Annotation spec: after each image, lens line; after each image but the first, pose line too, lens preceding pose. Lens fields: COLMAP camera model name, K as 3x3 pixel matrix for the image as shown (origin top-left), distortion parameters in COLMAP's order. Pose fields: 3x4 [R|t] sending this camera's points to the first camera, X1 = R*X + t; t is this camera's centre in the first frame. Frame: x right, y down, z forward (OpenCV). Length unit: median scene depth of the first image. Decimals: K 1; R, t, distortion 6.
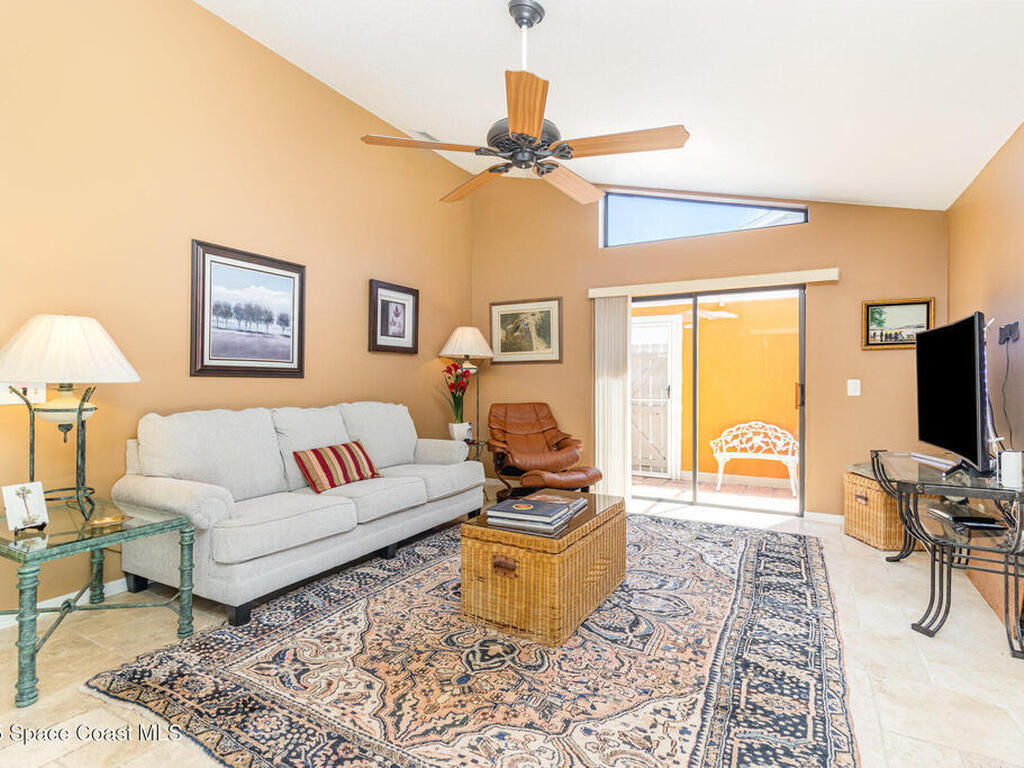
lens RADIAL K [[527.3, 0, 513.6], [0, 527.3, 377.5], [0, 0, 1]] dist [-0.001003, 0.000709]
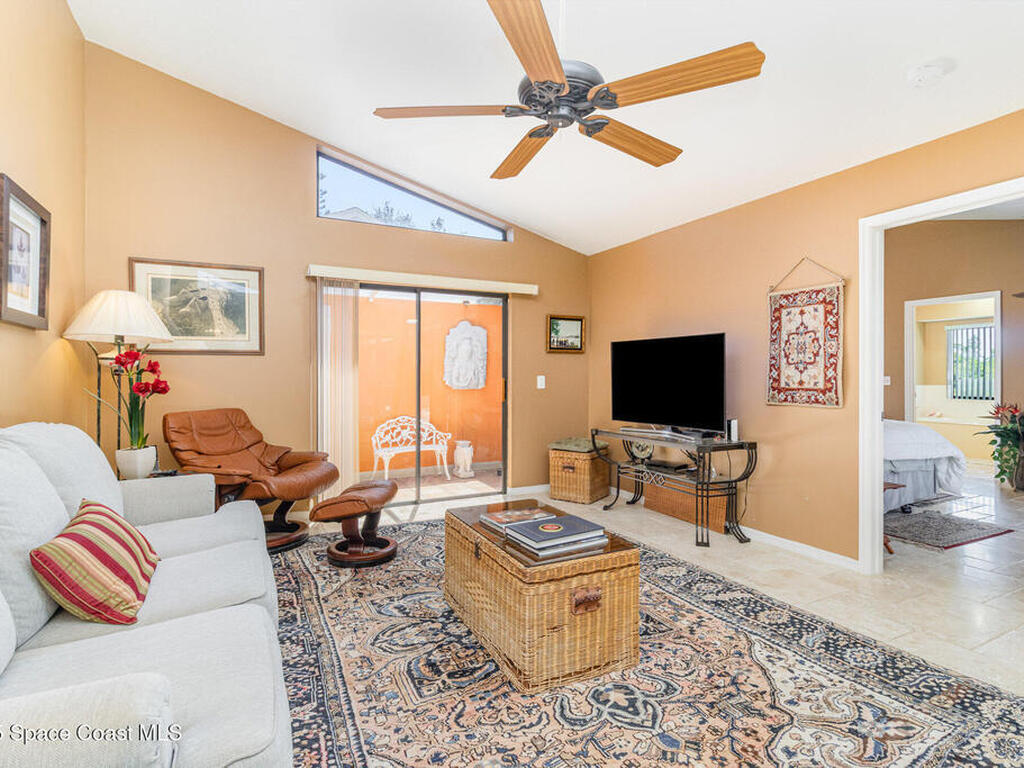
lens RADIAL K [[527.3, 0, 513.6], [0, 527.3, 377.5], [0, 0, 1]] dist [-0.001003, 0.000709]
pose [[0.560901, -0.005448, 0.827865, -0.753407], [-0.000274, 0.999977, 0.006766, -0.000456], [-0.827883, -0.004022, 0.560887, 0.613402]]
